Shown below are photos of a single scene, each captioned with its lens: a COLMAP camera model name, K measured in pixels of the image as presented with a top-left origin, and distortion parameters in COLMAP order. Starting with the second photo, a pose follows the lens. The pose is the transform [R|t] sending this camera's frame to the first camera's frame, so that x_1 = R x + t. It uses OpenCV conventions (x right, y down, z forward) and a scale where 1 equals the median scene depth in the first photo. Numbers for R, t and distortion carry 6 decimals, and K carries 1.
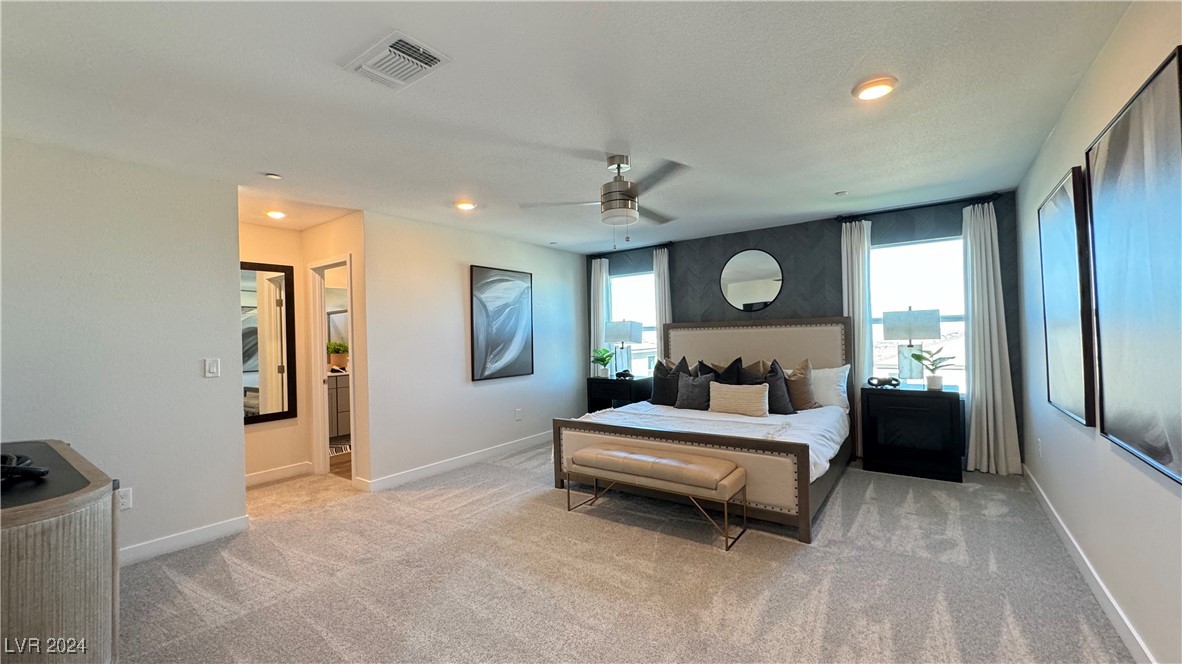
lens RADIAL K [[473.2, 0, 590.3], [0, 473.2, 332.0], [0, 0, 1]] dist [-0.005979, 0.001553]
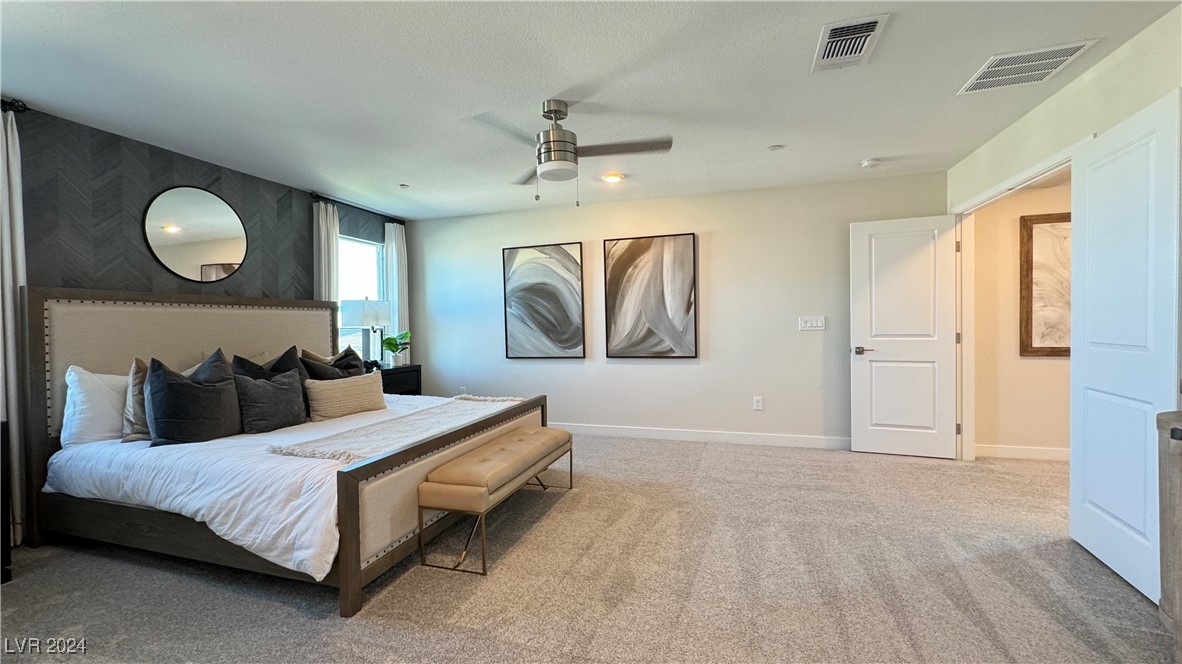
lens RADIAL K [[473.2, 0, 594.1], [0, 473.2, 330.5], [0, 0, 1]] dist [-0.005979, 0.001553]
pose [[-0.307785, 0.013904, 0.951354, -0.558986], [0.012927, 0.999862, -0.010431, 0.046187], [-0.951368, 0.009087, -0.307922, 0.836786]]
